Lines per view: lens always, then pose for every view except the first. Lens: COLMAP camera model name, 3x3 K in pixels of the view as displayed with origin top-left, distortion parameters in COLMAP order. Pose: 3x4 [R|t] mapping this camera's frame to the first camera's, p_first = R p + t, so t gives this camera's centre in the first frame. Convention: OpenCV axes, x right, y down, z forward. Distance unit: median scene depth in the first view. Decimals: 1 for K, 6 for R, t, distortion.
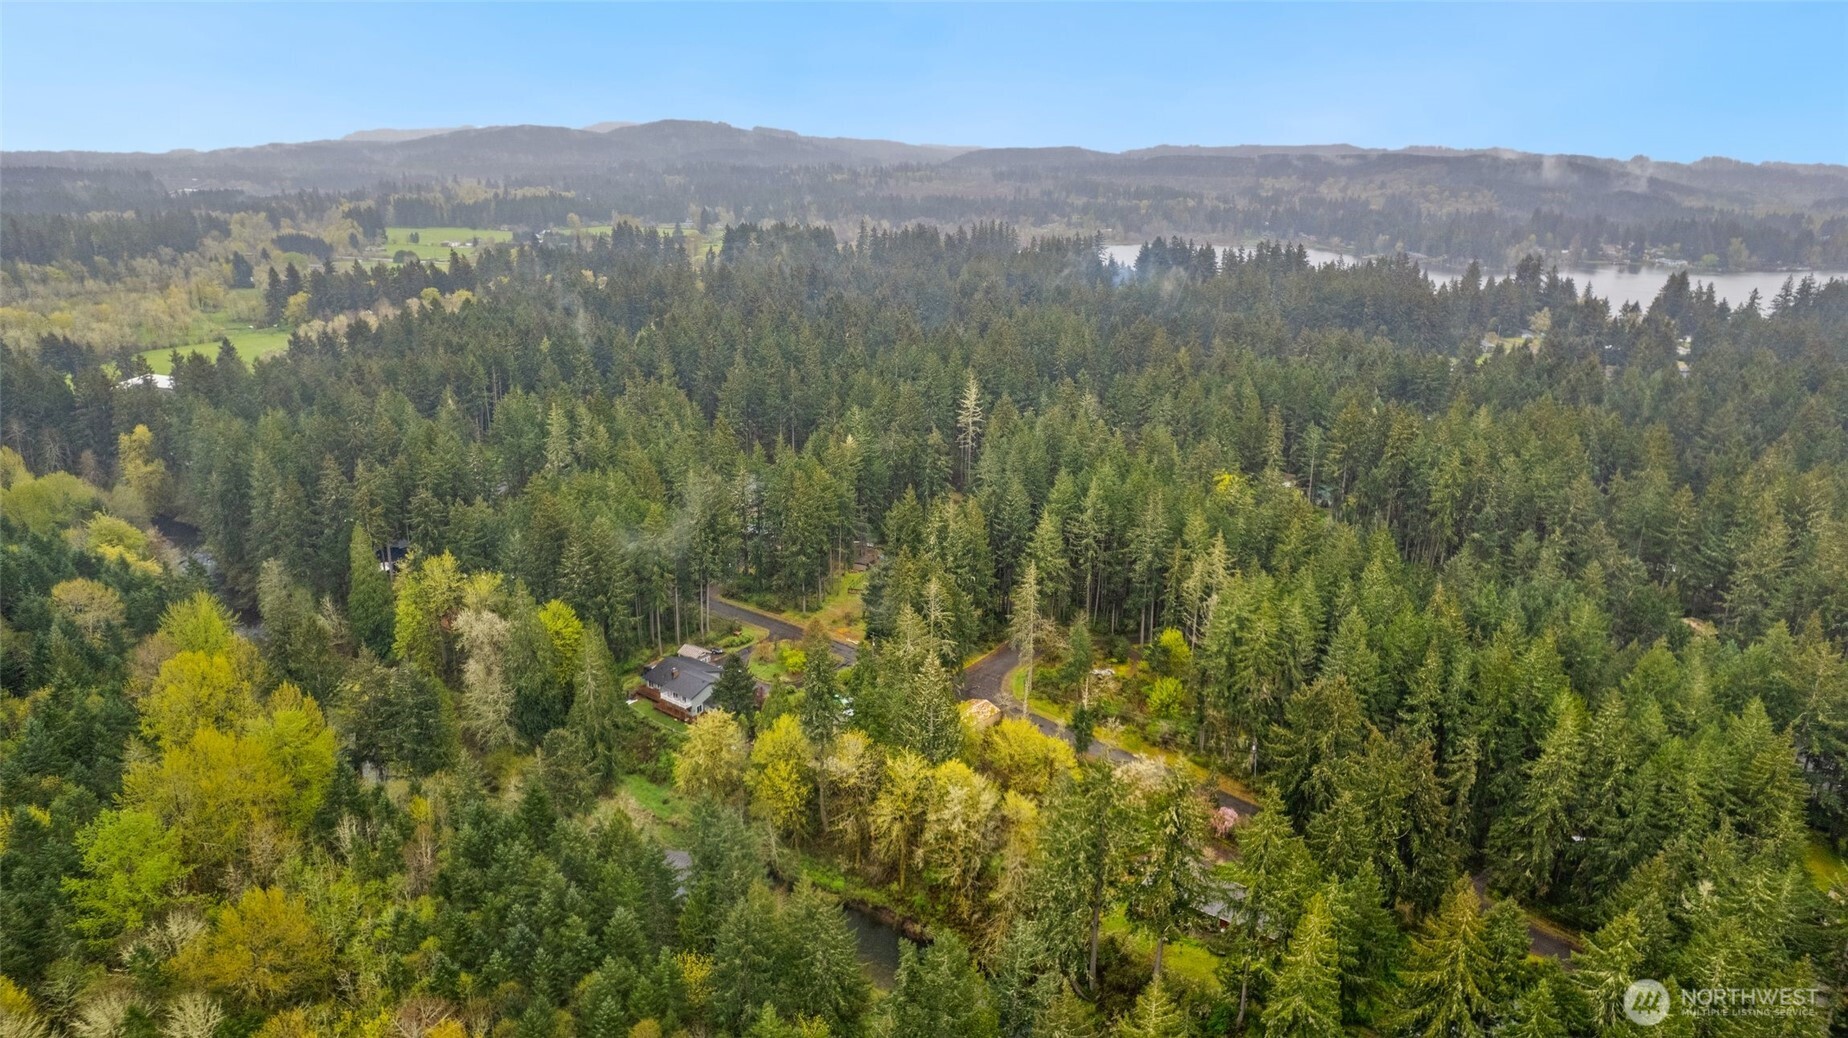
lens RADIAL K [[1170.7, 0, 921.3], [0, 1170.7, 524.4], [0, 0, 1]] dist [-0.073796, 0.067212]
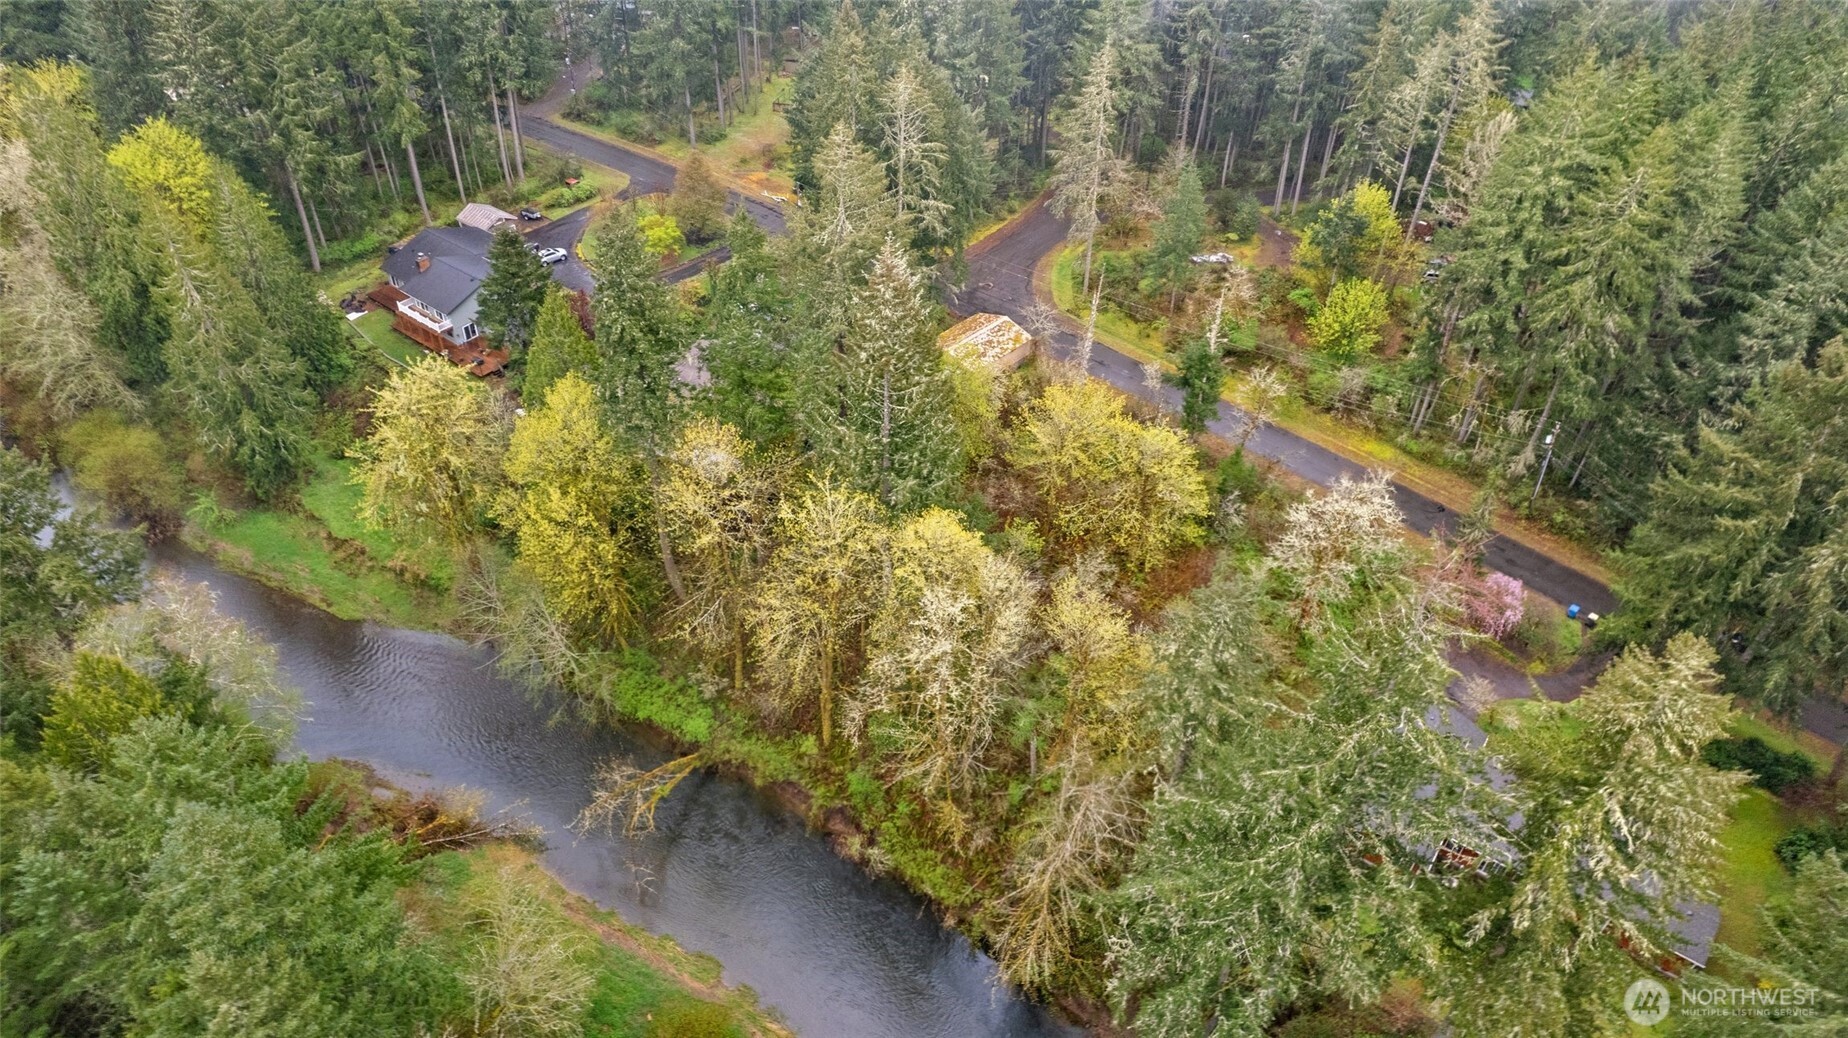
lens RADIAL K [[1170.7, 0, 921.3], [0, 1170.7, 524.4], [0, 0, 1]] dist [-0.073796, 0.067212]
pose [[0.999982, 0.005781, 0.001489, 0.016797], [-0.005915, 0.925864, 0.377810, 0.037562], [0.000806, -0.377813, 0.925882, 0.467628]]
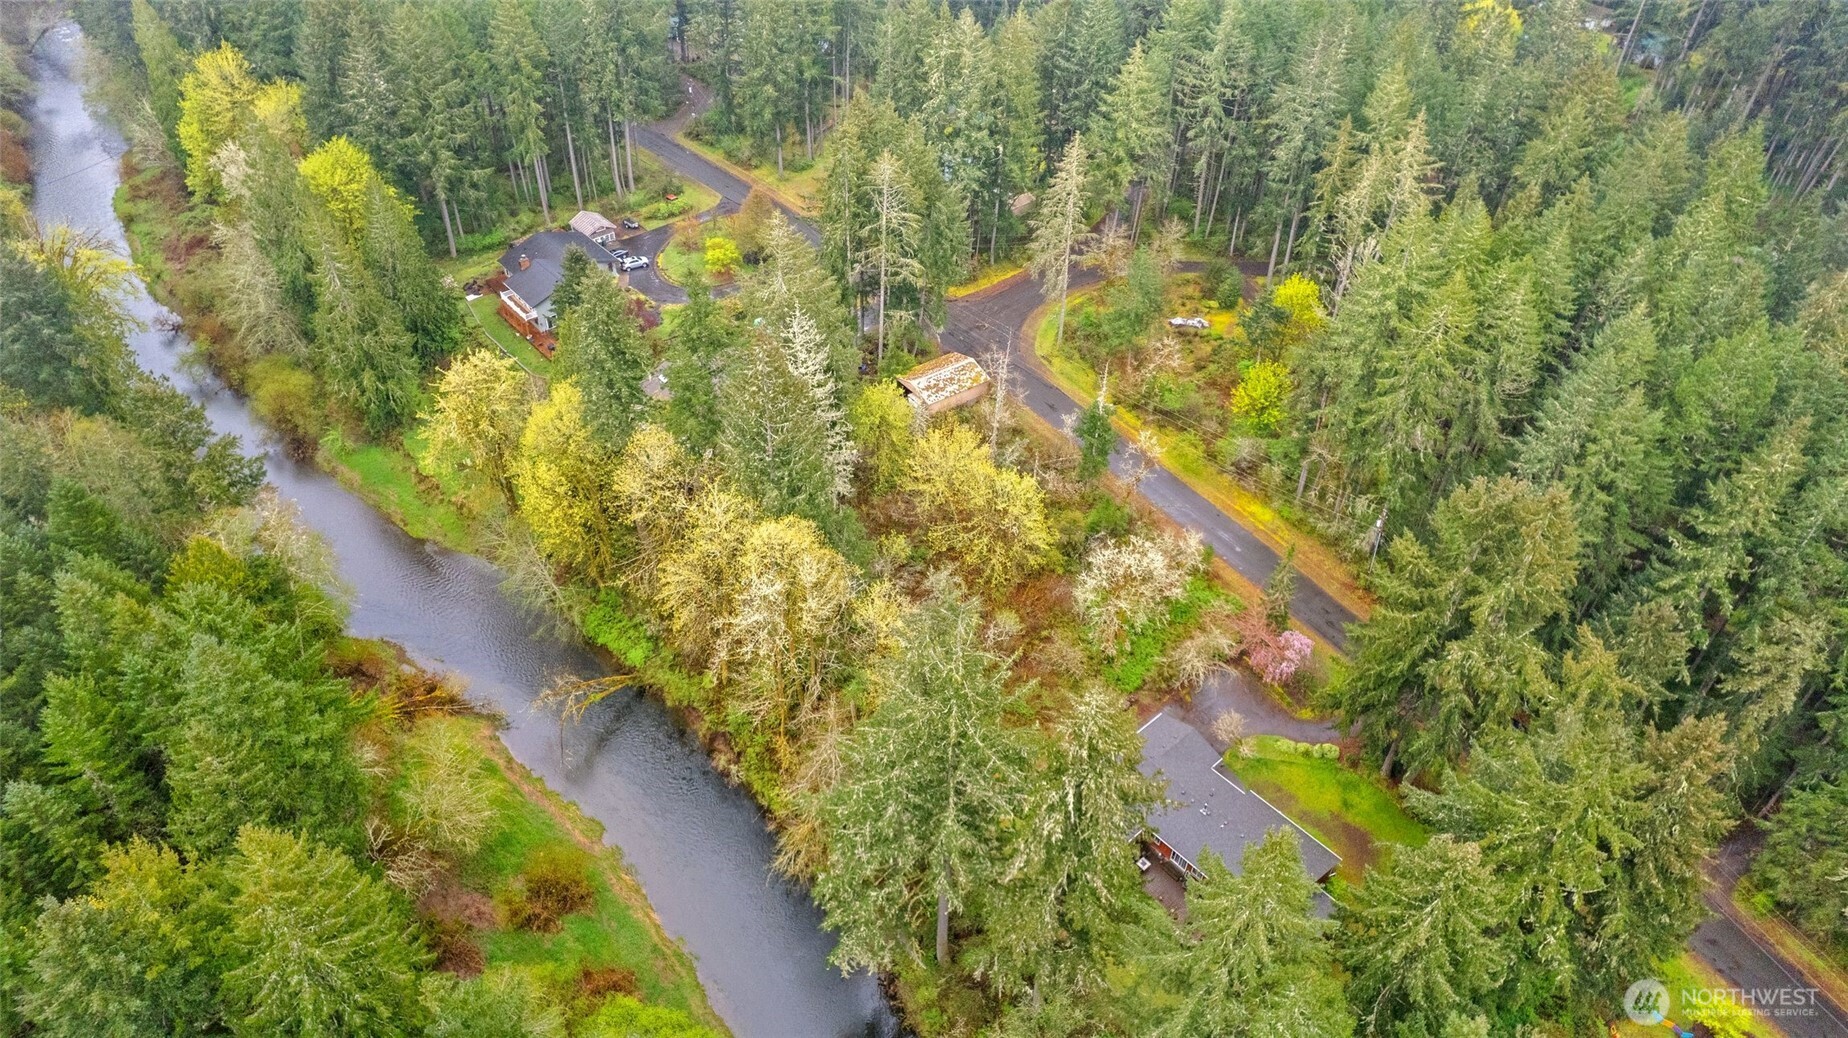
lens RADIAL K [[1175.3, 0, 924.0], [0, 1175.3, 519.0], [0, 0, 1]] dist [-0.052121, 0.031151]
pose [[0.978264, 0.138244, -0.154557, 0.137172], [-0.066829, 0.915767, 0.396112, -0.018134], [0.196298, -0.377174, 0.905101, 0.386201]]
